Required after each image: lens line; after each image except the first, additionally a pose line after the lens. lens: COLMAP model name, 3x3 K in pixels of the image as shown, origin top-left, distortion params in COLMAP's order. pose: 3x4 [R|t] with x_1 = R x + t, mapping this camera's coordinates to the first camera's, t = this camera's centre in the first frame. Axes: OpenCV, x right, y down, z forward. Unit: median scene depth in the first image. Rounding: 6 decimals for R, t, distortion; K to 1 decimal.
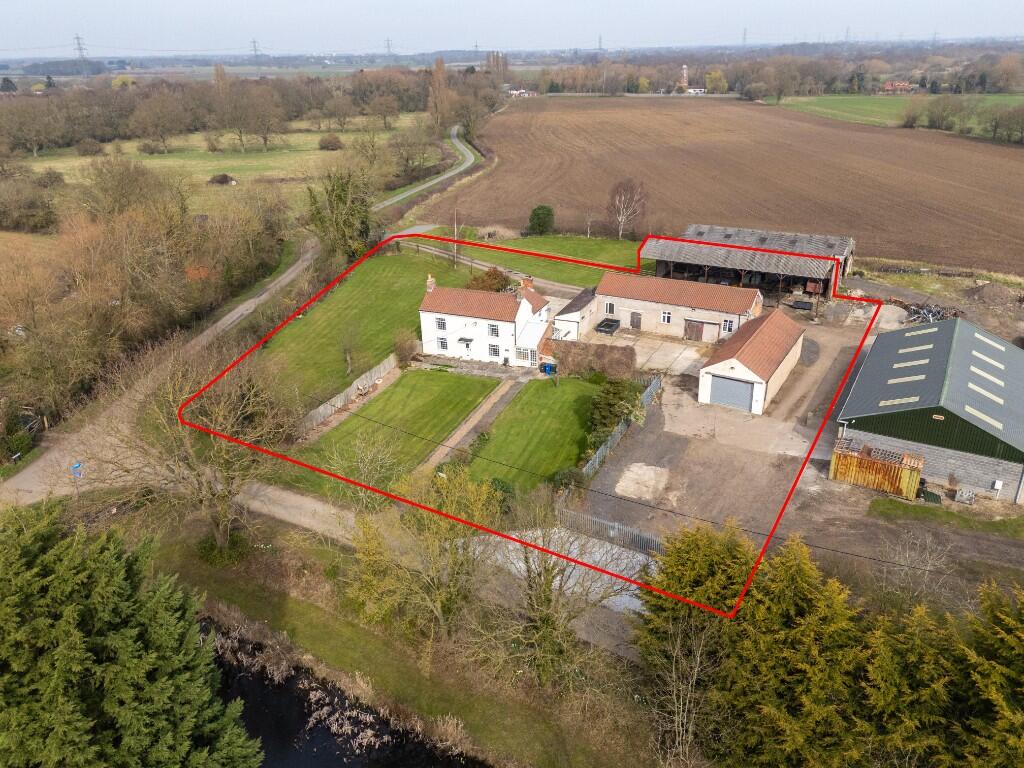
lens RADIAL K [[753.3, 0, 512.0], [0, 753.3, 384.0], [0, 0, 1]] dist [0.081974, -0.072892]
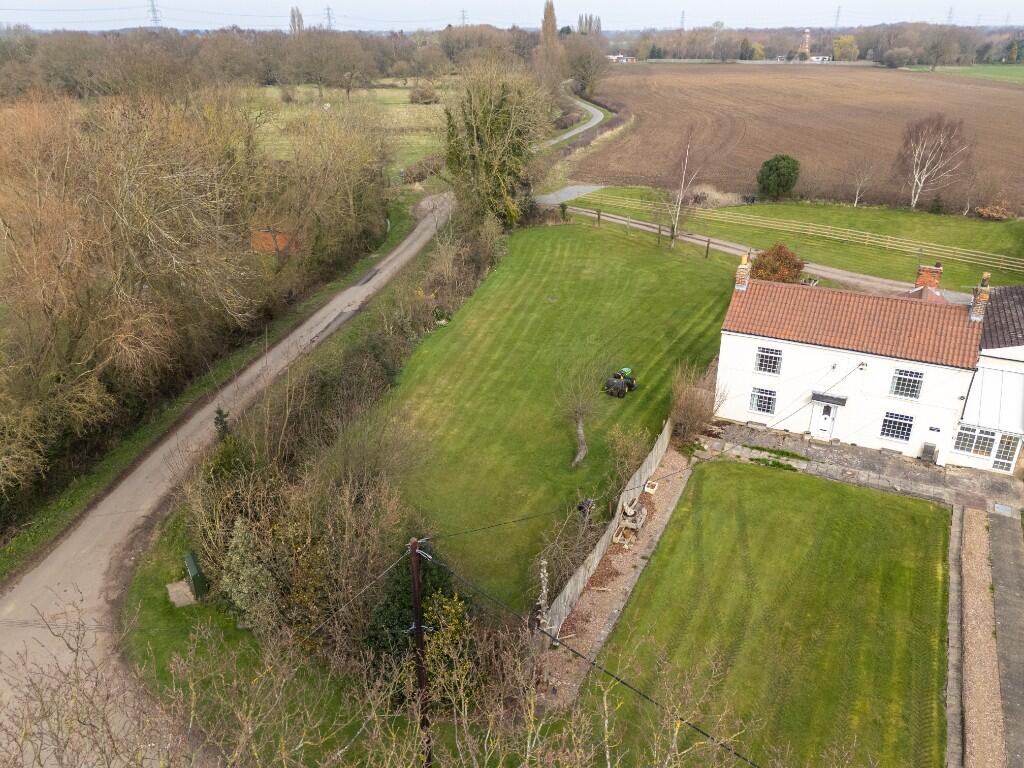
lens RADIAL K [[753.3, 0, 512.0], [0, 753.3, 384.0], [0, 0, 1]] dist [0.081974, -0.072892]
pose [[0.996616, 0.048721, -0.066198, -0.212411], [-0.047359, 0.998636, 0.021988, -0.065175], [0.067179, -0.018779, 0.997564, 0.494828]]
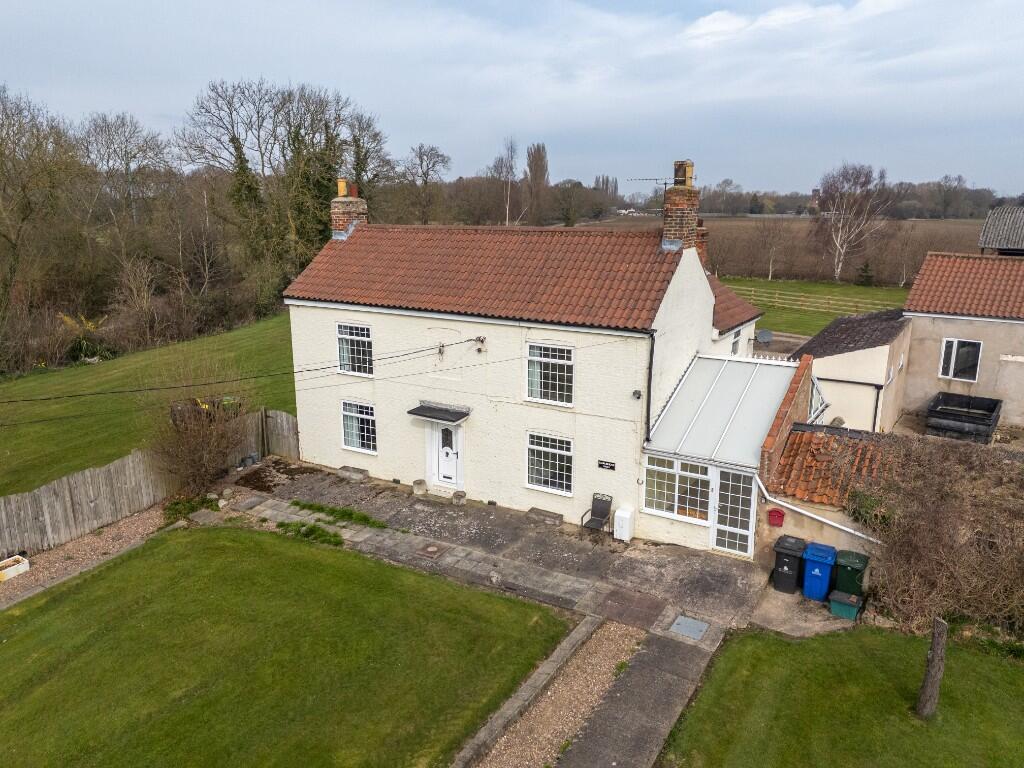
lens RADIAL K [[753.3, 0, 512.0], [0, 753.3, 384.0], [0, 0, 1]] dist [0.081974, -0.072892]
pose [[0.990229, 0.054933, -0.128177, -0.006708], [-0.077049, 0.981630, -0.174548, -0.025405], [0.116234, 0.182718, 0.976270, 0.721859]]
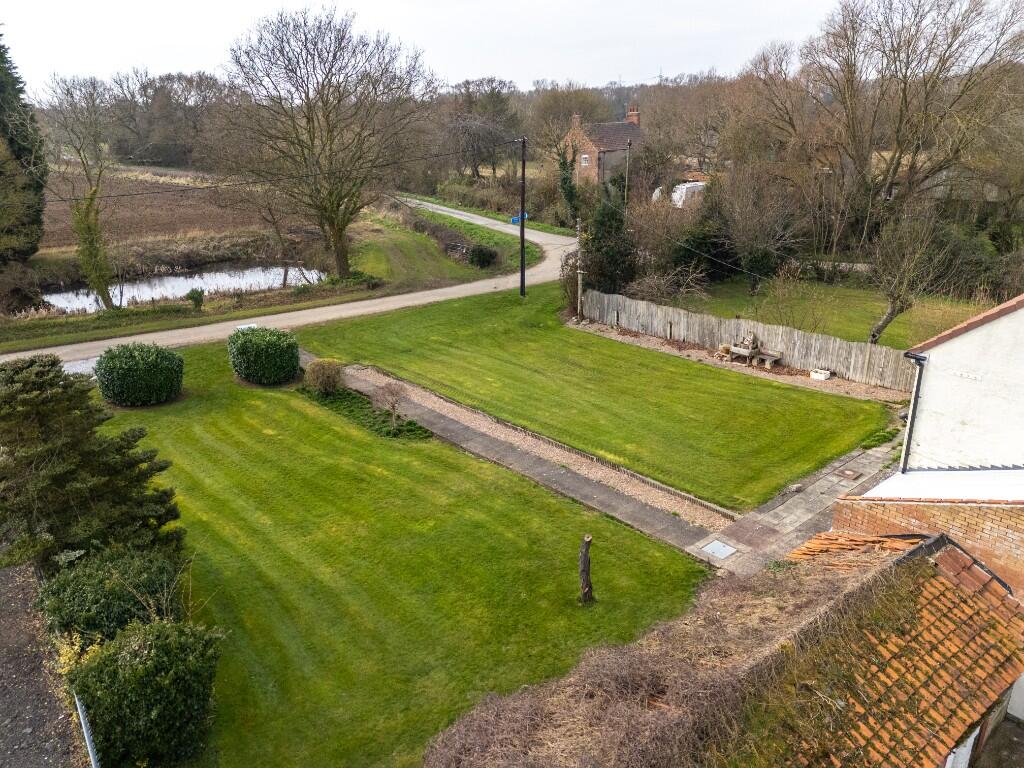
lens RADIAL K [[753.3, 0, 512.0], [0, 753.3, 384.0], [0, 0, 1]] dist [0.081974, -0.072892]
pose [[-0.439886, 0.334887, -0.833277, 0.200811], [-0.337852, 0.797995, 0.499059, -0.128656], [0.832080, 0.501053, -0.237884, 0.879478]]
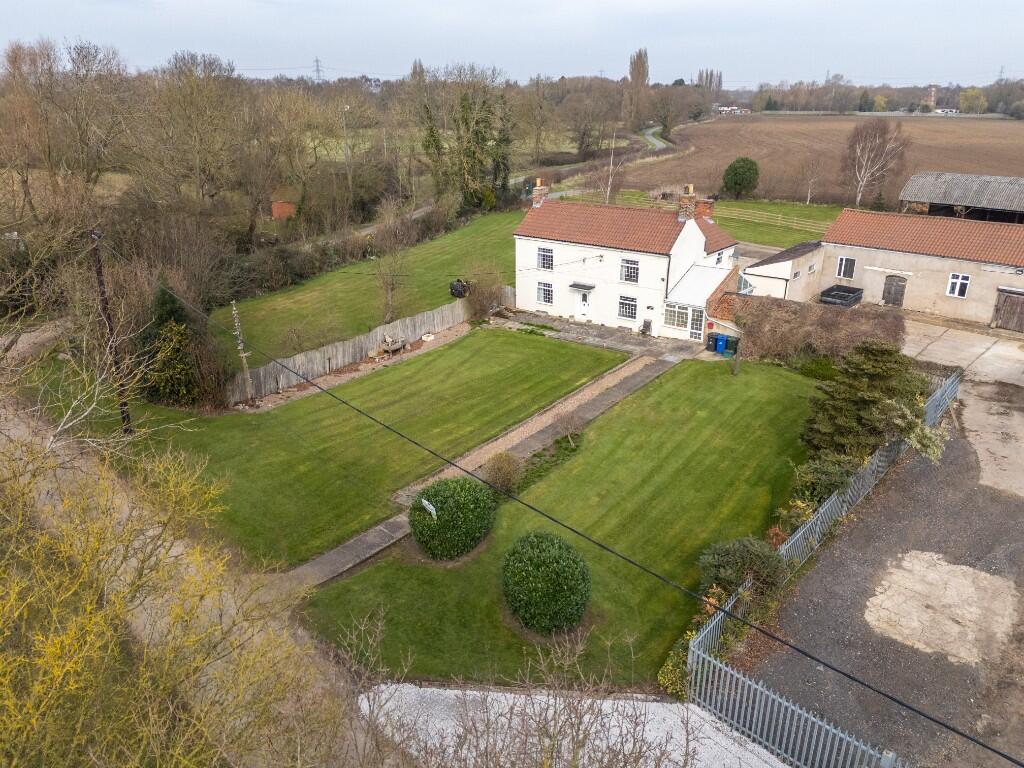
lens RADIAL K [[753.3, 0, 512.0], [0, 753.3, 384.0], [0, 0, 1]] dist [0.081974, -0.072892]
pose [[0.966449, 0.110333, -0.231955, 0.029067], [-0.120993, 0.992131, -0.032199, 0.040355], [0.226577, 0.059183, 0.972193, 0.397212]]
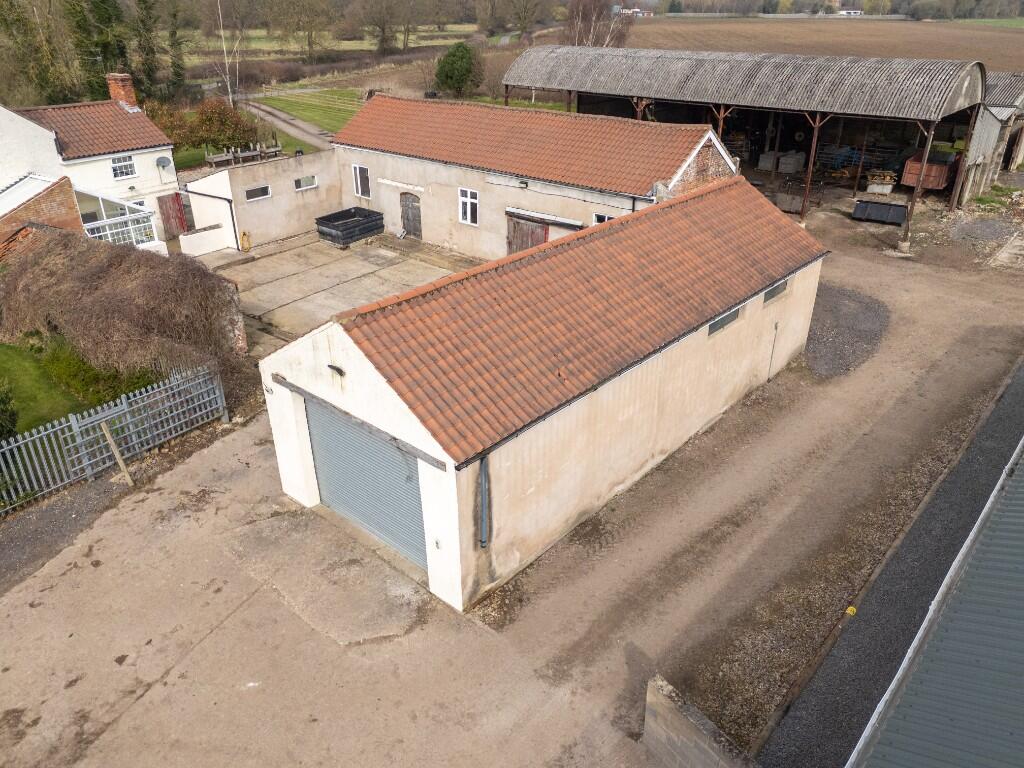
lens RADIAL K [[753.3, 0, 512.0], [0, 753.3, 384.0], [0, 0, 1]] dist [0.081974, -0.072892]
pose [[0.983377, 0.097056, -0.153457, 0.294441], [-0.088827, 0.994261, 0.059615, -0.026480], [0.158362, -0.044993, 0.986355, 0.646579]]
